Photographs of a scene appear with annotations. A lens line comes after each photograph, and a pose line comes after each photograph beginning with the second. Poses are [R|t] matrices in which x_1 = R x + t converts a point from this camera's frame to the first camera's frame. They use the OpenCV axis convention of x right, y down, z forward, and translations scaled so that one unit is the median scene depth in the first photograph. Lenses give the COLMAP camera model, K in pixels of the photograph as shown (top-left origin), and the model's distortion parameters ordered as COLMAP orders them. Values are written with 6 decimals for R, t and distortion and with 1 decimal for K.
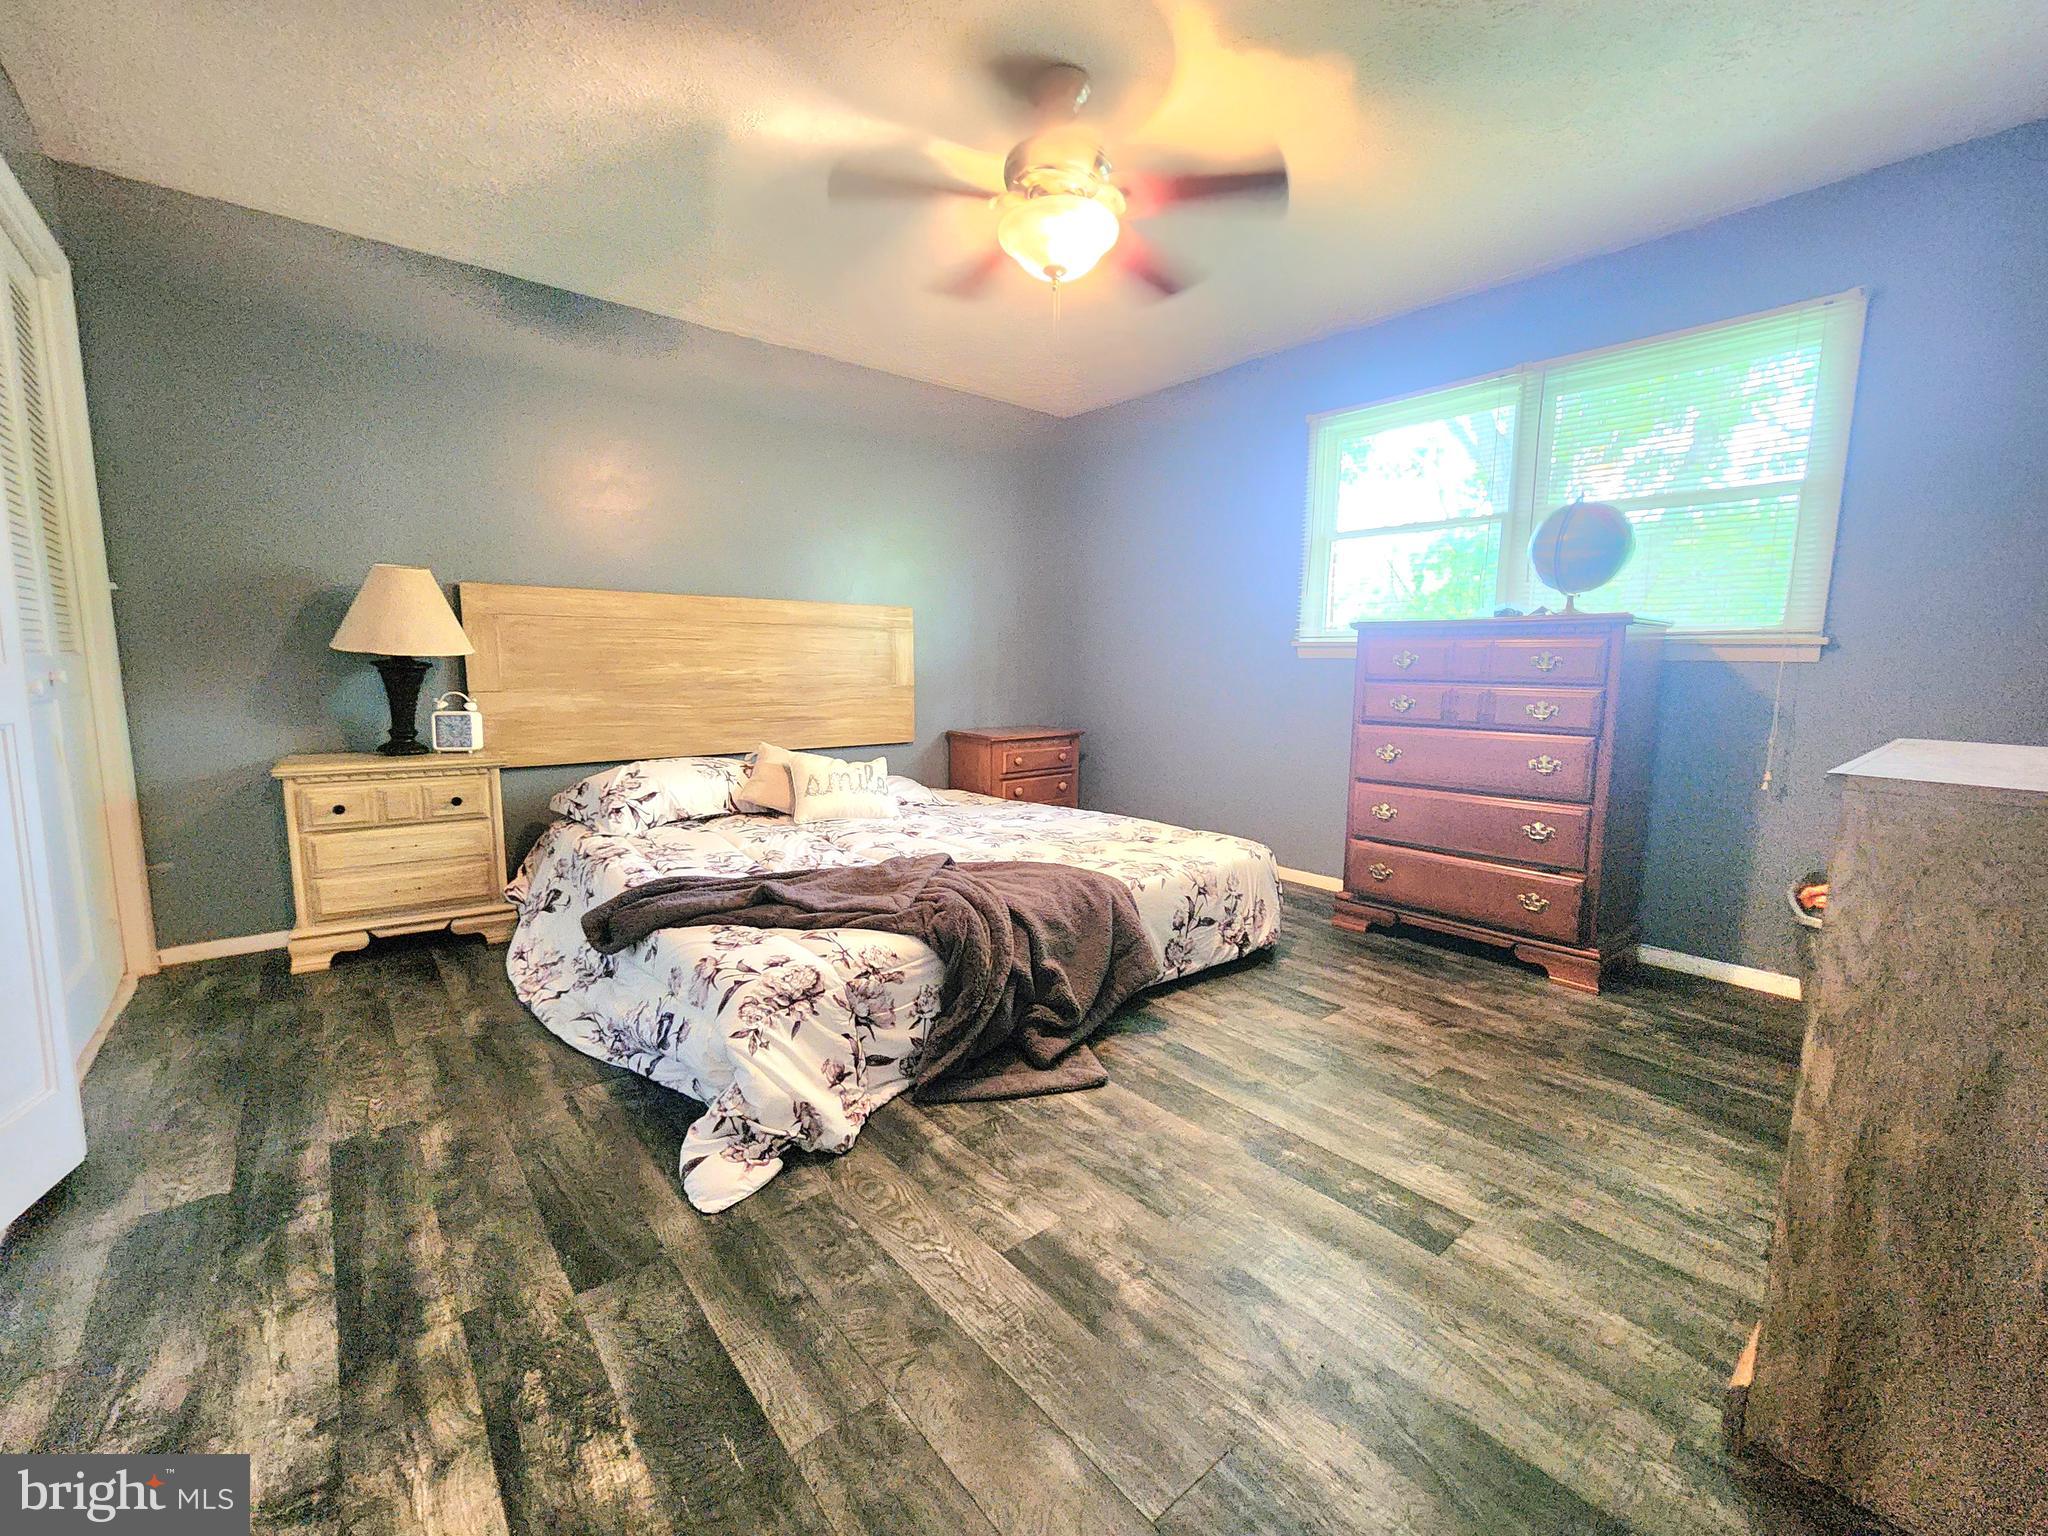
lens RADIAL K [[842.2, 0, 1024.0], [0, 842.2, 768.0], [0, 0, 1]] dist [-0.001675, 0.000798]
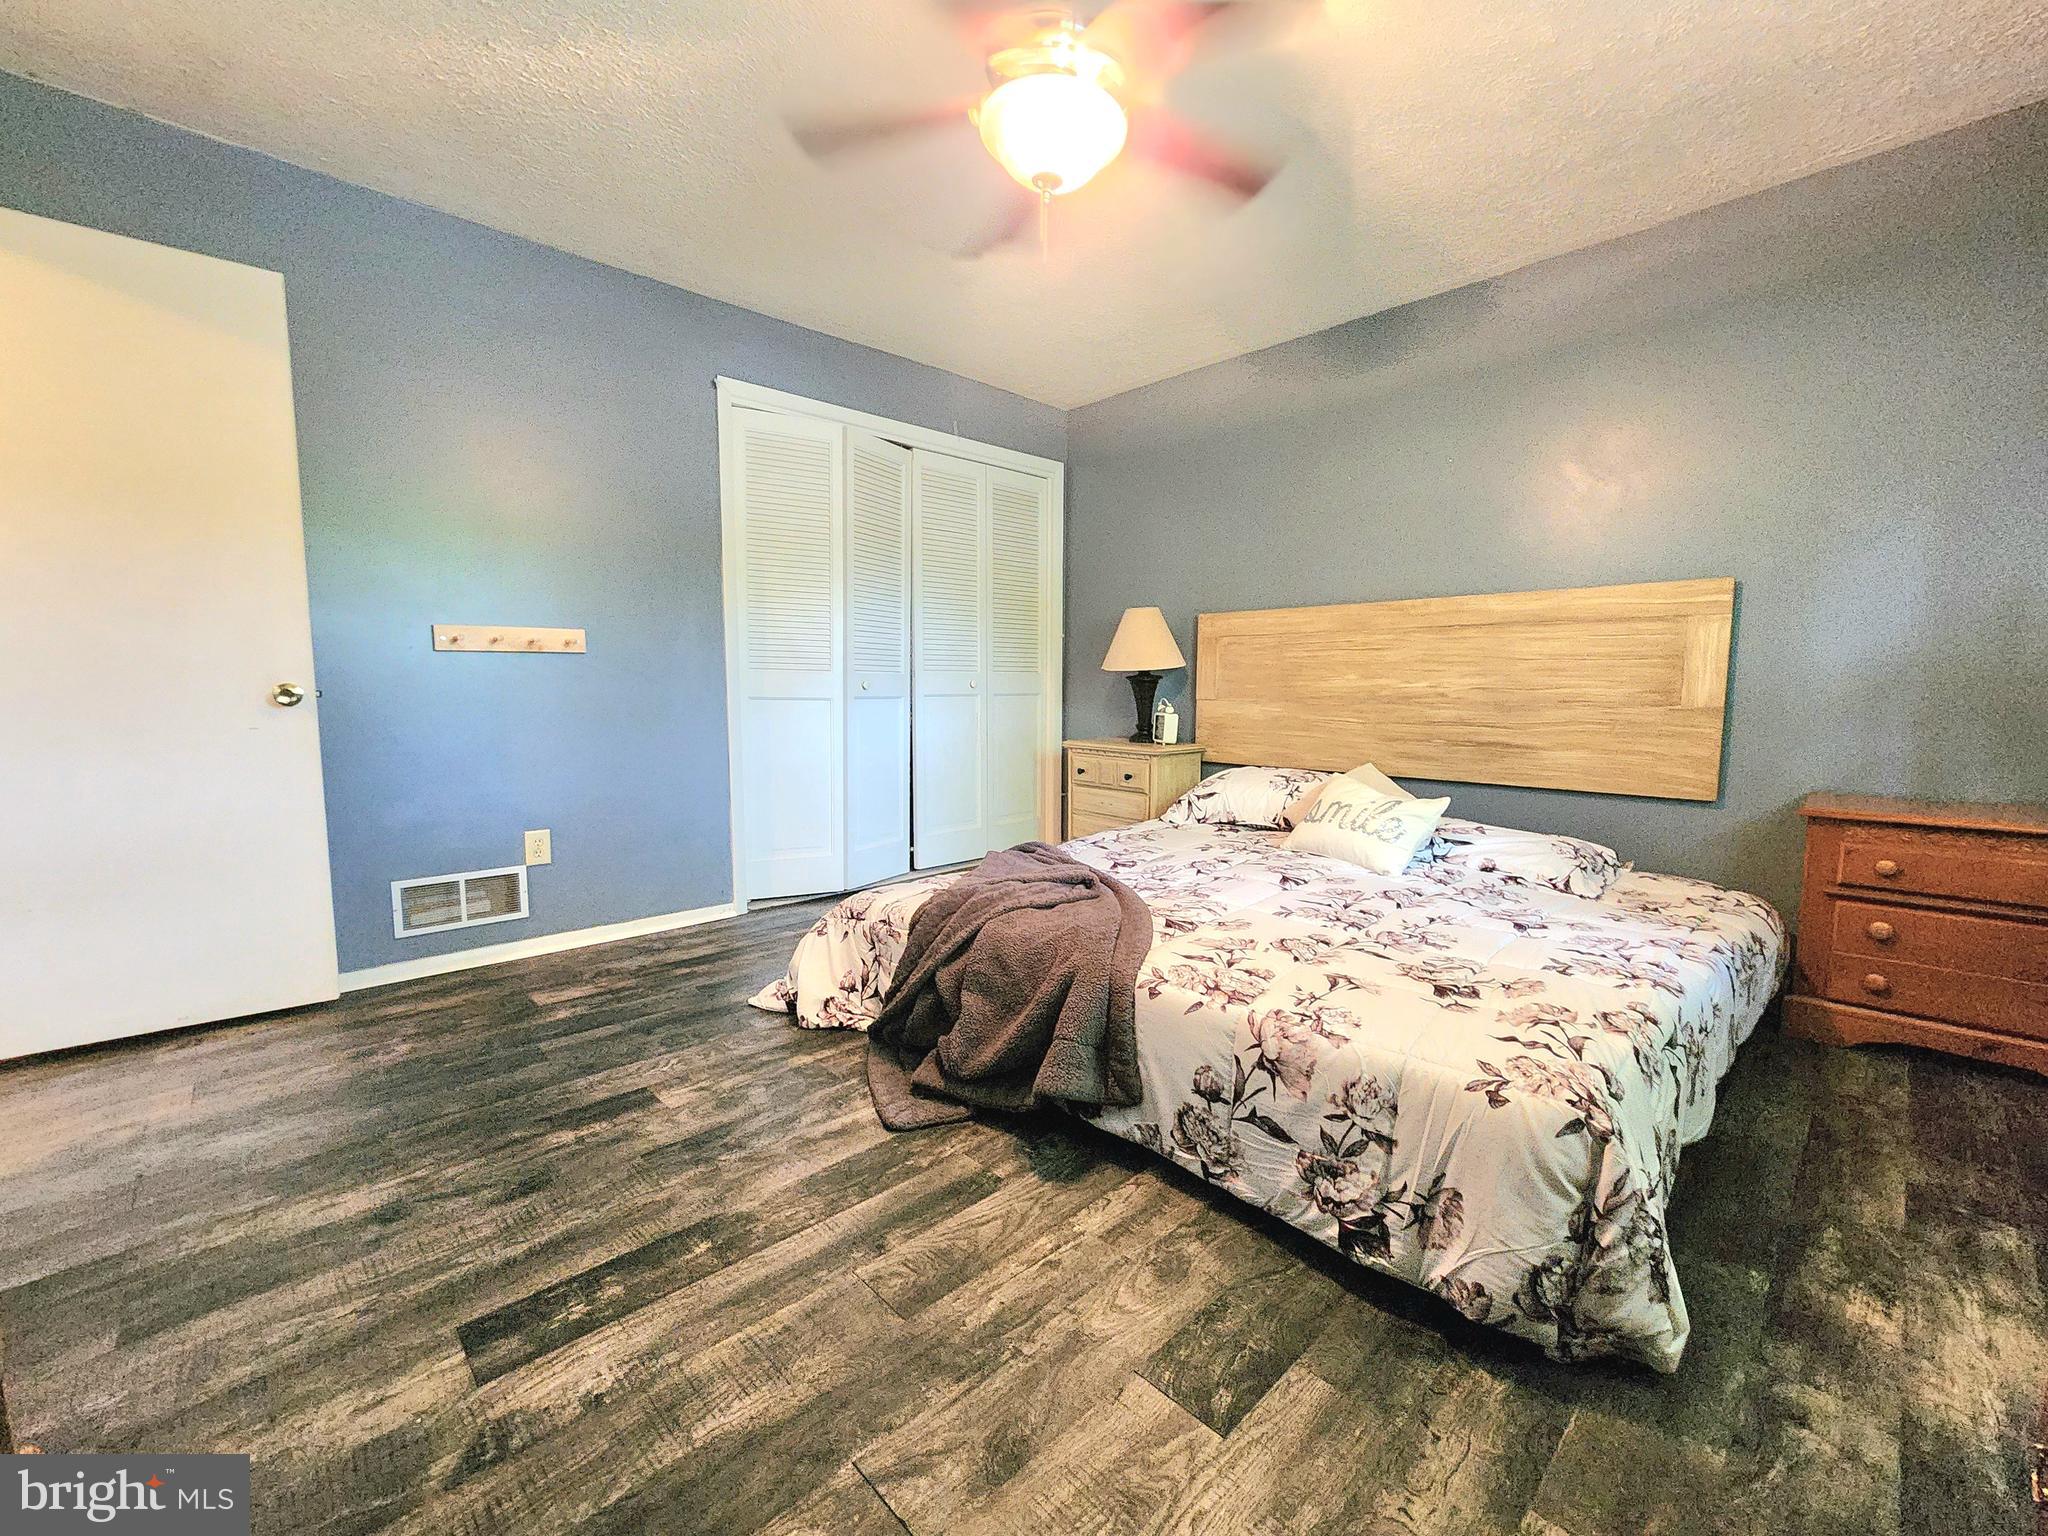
lens RADIAL K [[842.2, 0, 1024.0], [0, 842.2, 768.0], [0, 0, 1]] dist [-0.001675, 0.000798]
pose [[0.071820, 0.088592, -0.993475, 0.700131], [-0.126534, 0.988809, 0.079029, -0.064732], [0.989359, 0.120033, 0.082226, 0.752504]]
